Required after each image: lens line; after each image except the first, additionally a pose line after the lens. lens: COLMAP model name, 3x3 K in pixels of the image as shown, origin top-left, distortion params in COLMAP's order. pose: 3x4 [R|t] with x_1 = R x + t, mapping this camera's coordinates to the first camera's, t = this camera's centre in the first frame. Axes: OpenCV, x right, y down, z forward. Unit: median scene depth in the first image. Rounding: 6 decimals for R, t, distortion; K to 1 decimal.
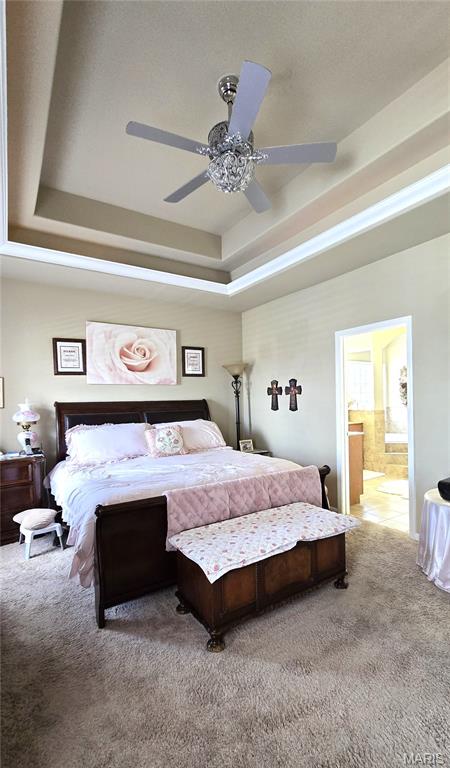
lens RADIAL K [[338.4, 0, 226.2], [0, 338.4, 402.0], [0, 0, 1]] dist [0.000008, 0.000529]
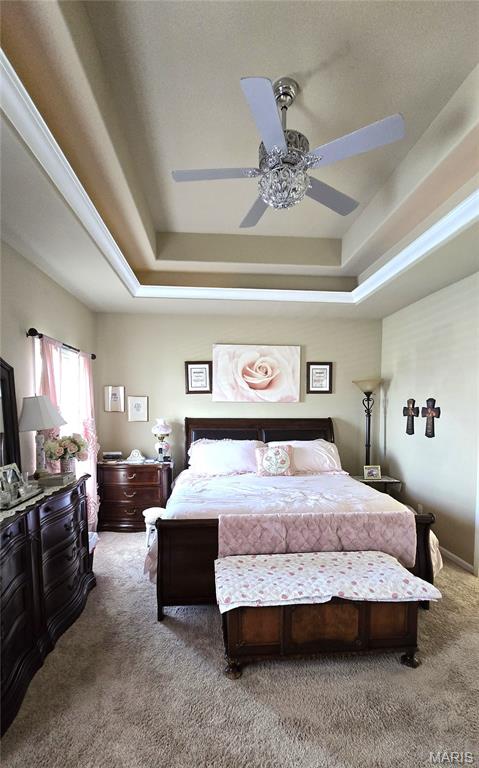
lens RADIAL K [[344.6, 0, 238.3], [0, 344.6, 425.1], [0, 0, 1]] dist [-0.000840, -0.000013]
pose [[0.881016, 0.048080, -0.470637, 0.211882], [-0.024794, 0.998148, 0.055558, -0.044955], [0.472436, -0.037279, 0.880576, 0.051952]]
